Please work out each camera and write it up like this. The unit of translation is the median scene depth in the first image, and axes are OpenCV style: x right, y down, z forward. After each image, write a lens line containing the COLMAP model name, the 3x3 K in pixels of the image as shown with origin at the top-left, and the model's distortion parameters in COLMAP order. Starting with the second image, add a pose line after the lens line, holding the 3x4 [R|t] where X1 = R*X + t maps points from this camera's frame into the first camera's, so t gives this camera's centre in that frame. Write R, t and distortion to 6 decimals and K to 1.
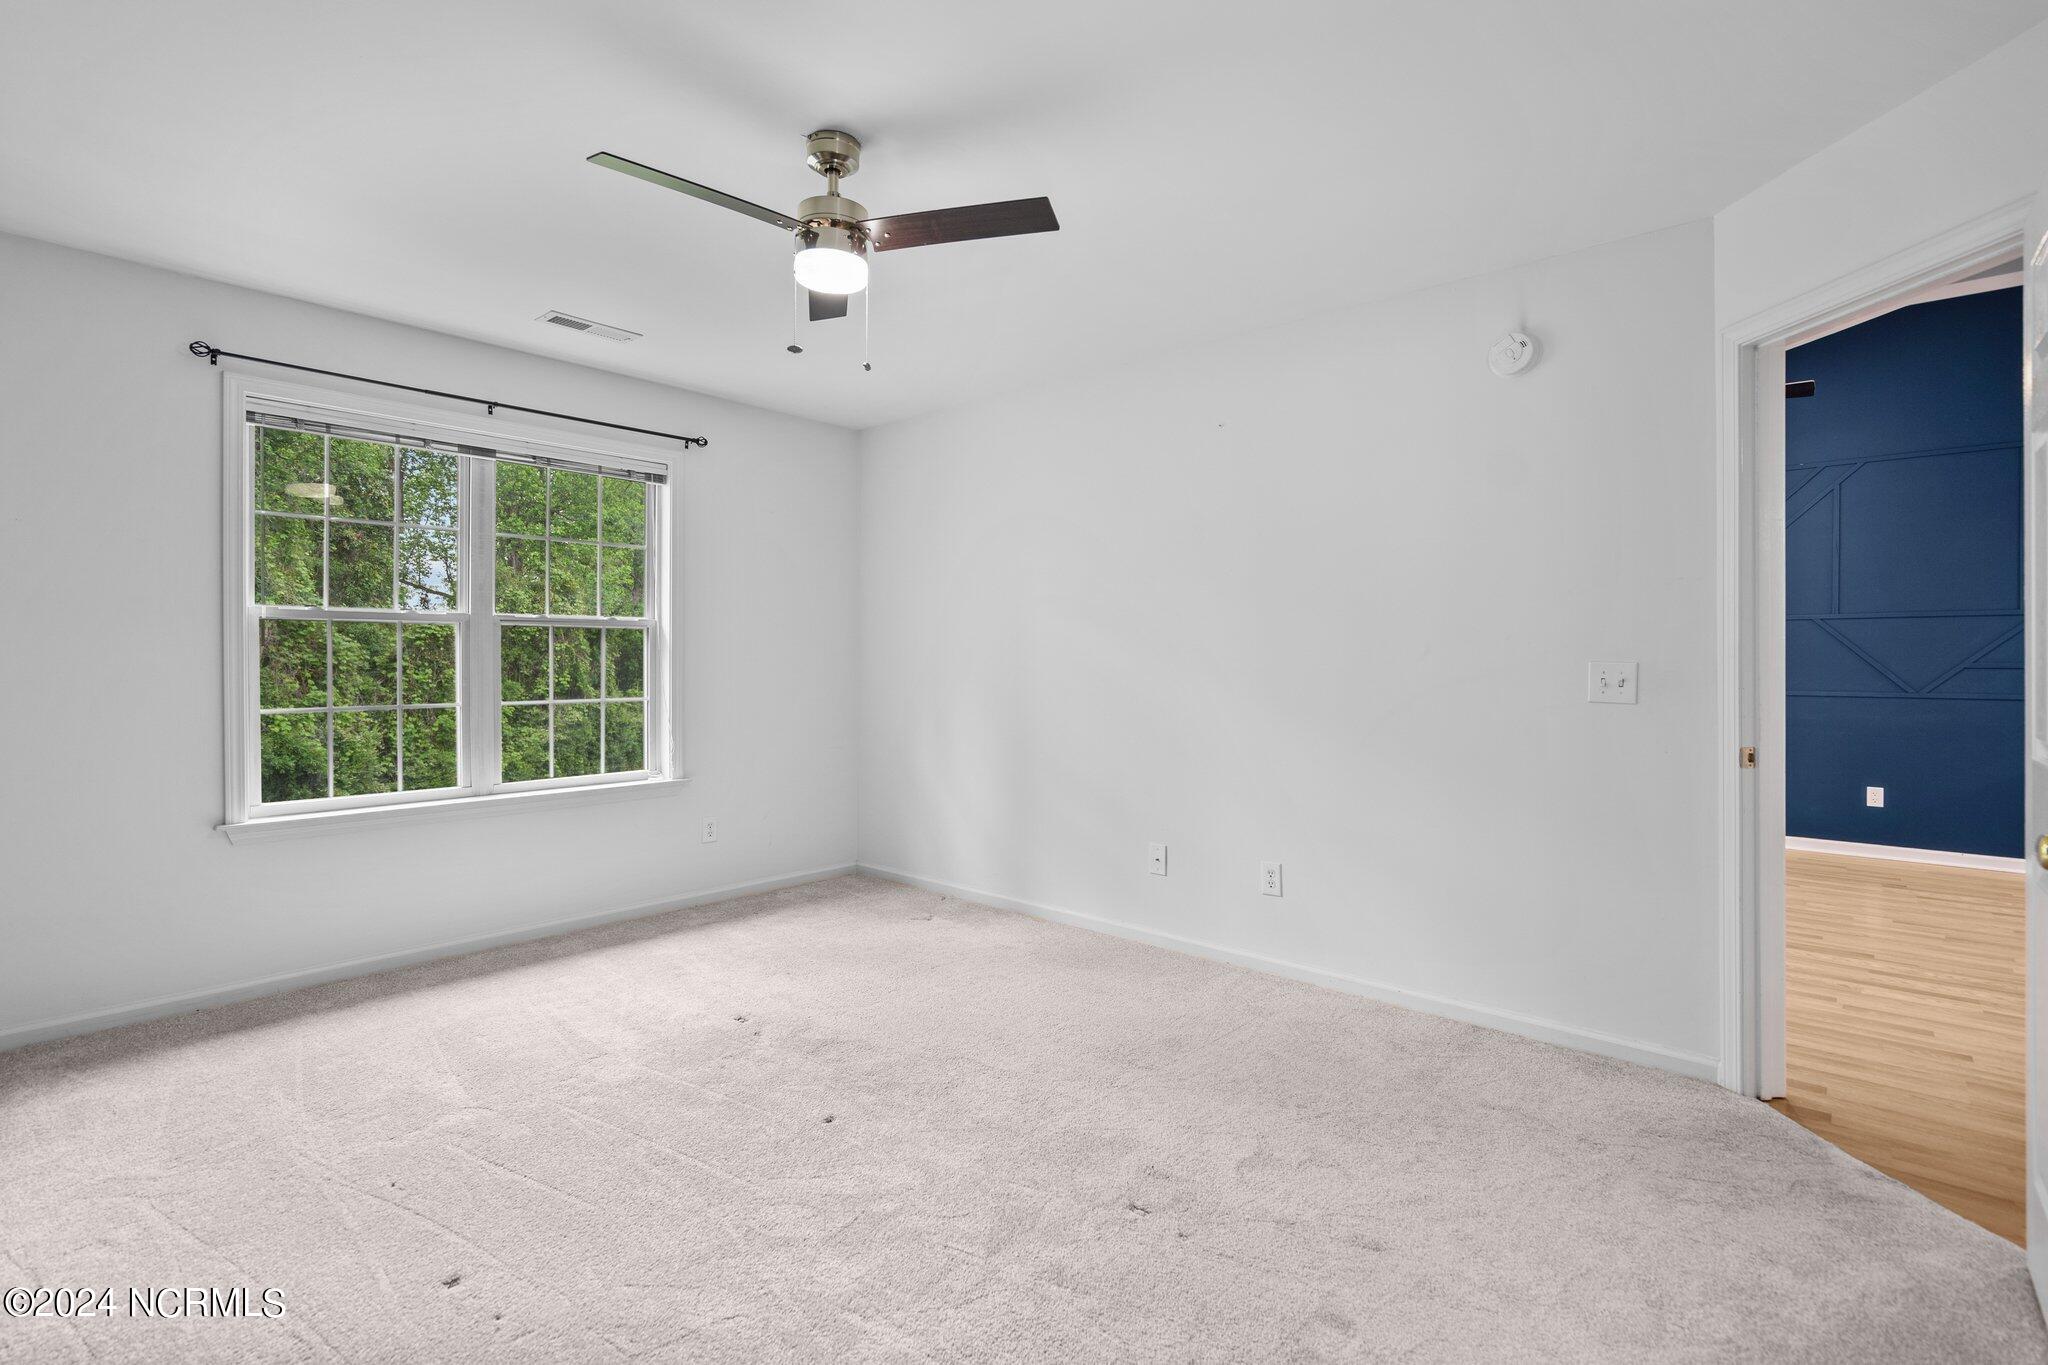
lens RADIAL K [[961.3, 0, 1031.2], [0, 961.3, 679.2], [0, 0, 1]] dist [0.002766, -0.011640]
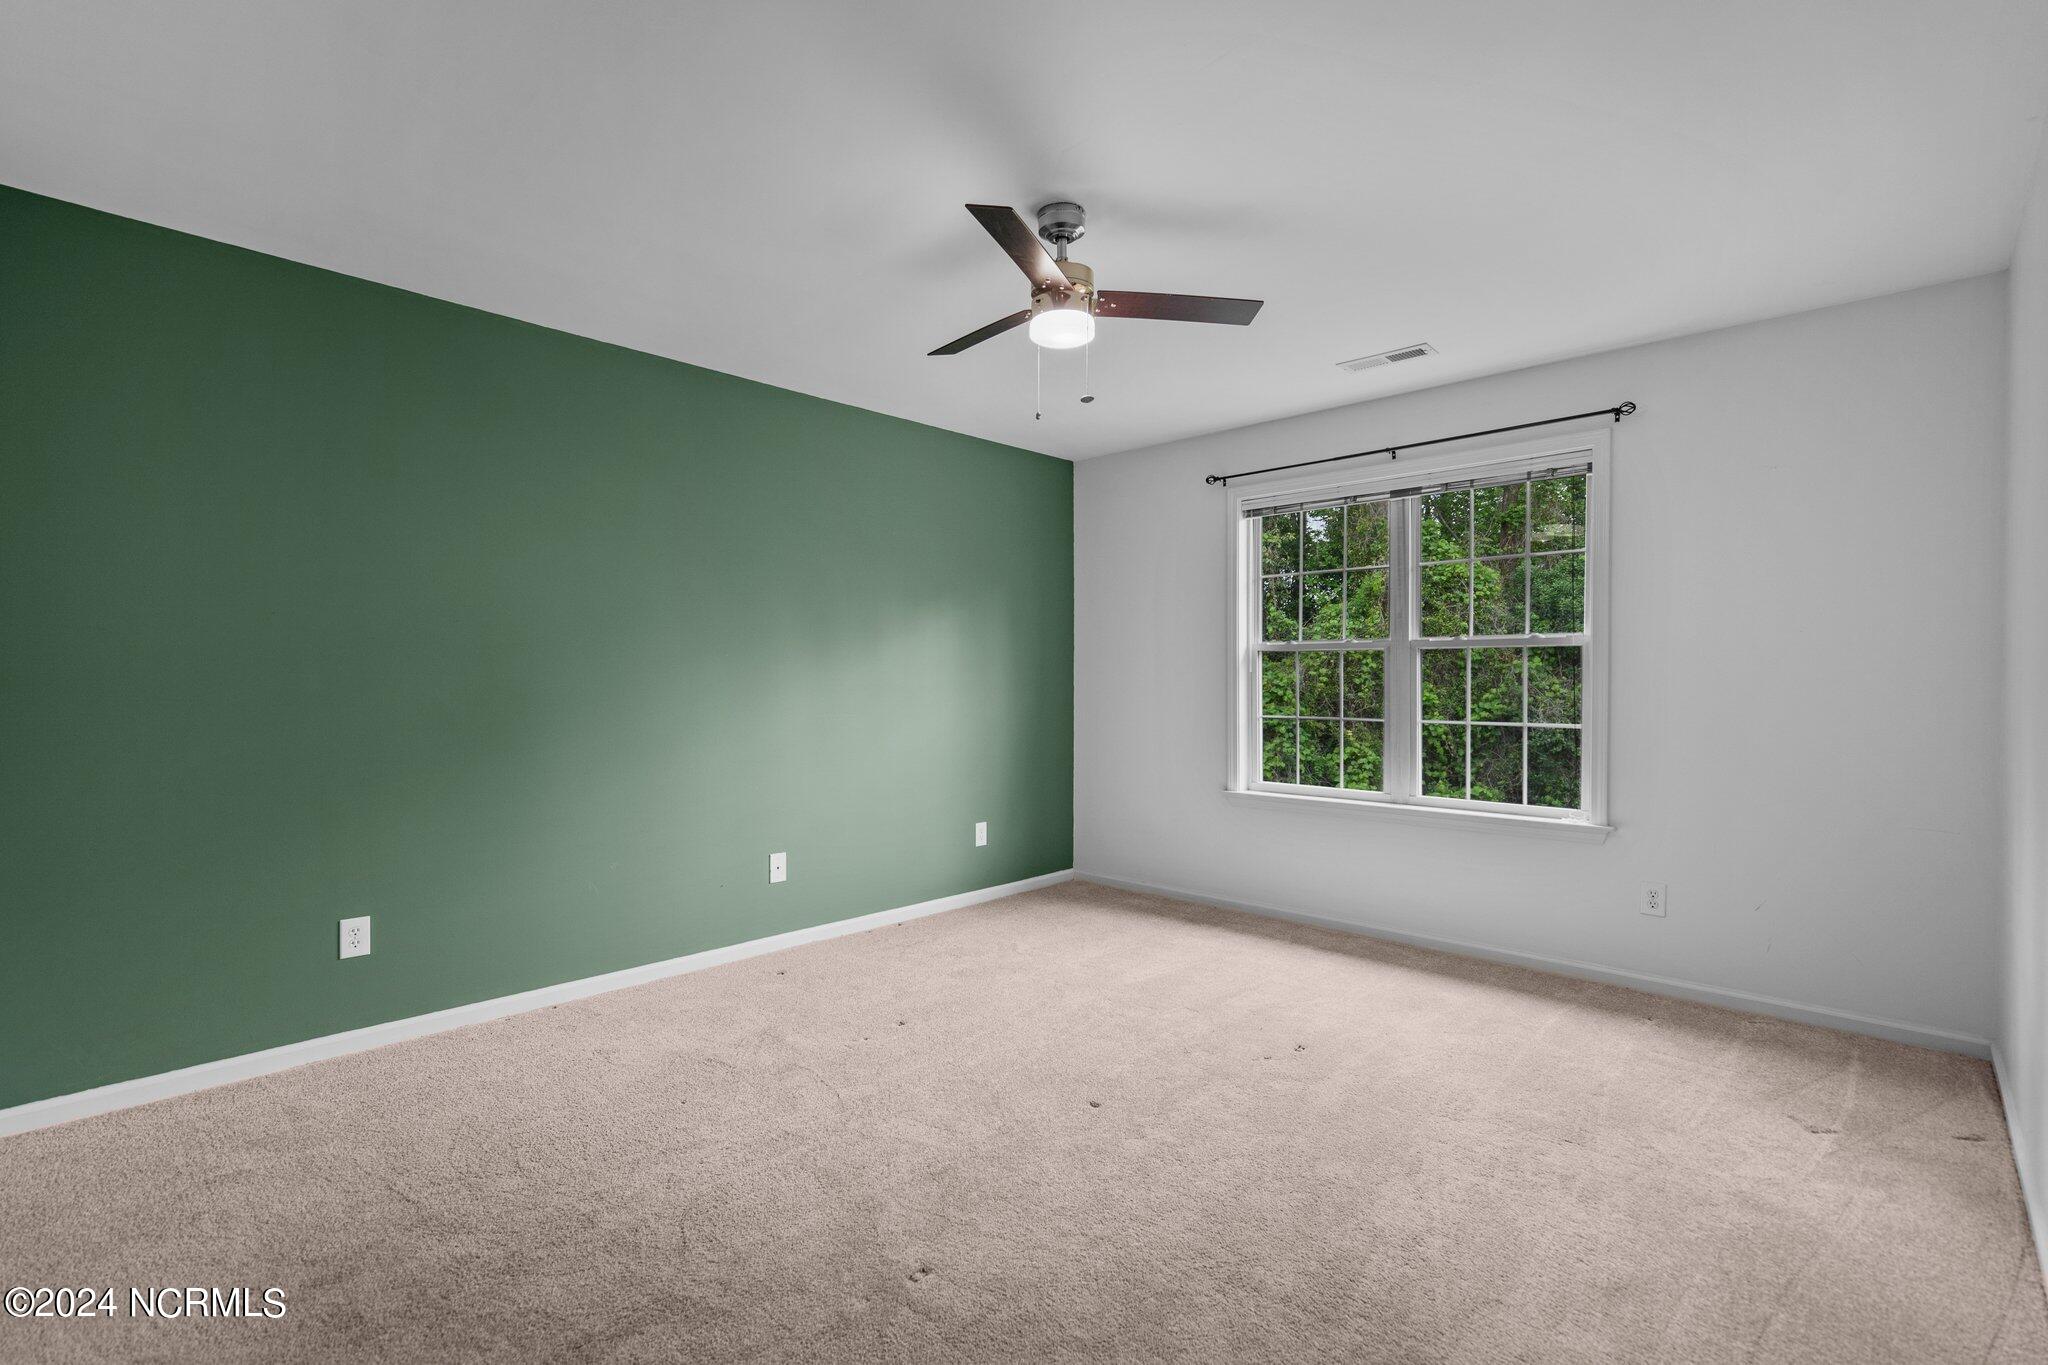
lens RADIAL K [[934.6, 0, 1005.7], [0, 934.6, 698.8], [0, 0, 1]] dist [0.001651, -0.000122]
pose [[-0.051791, 0.019347, -0.998471, 0.535142], [-0.020926, 0.999572, 0.020454, -0.012028], [0.998439, 0.021953, -0.051364, 0.606566]]
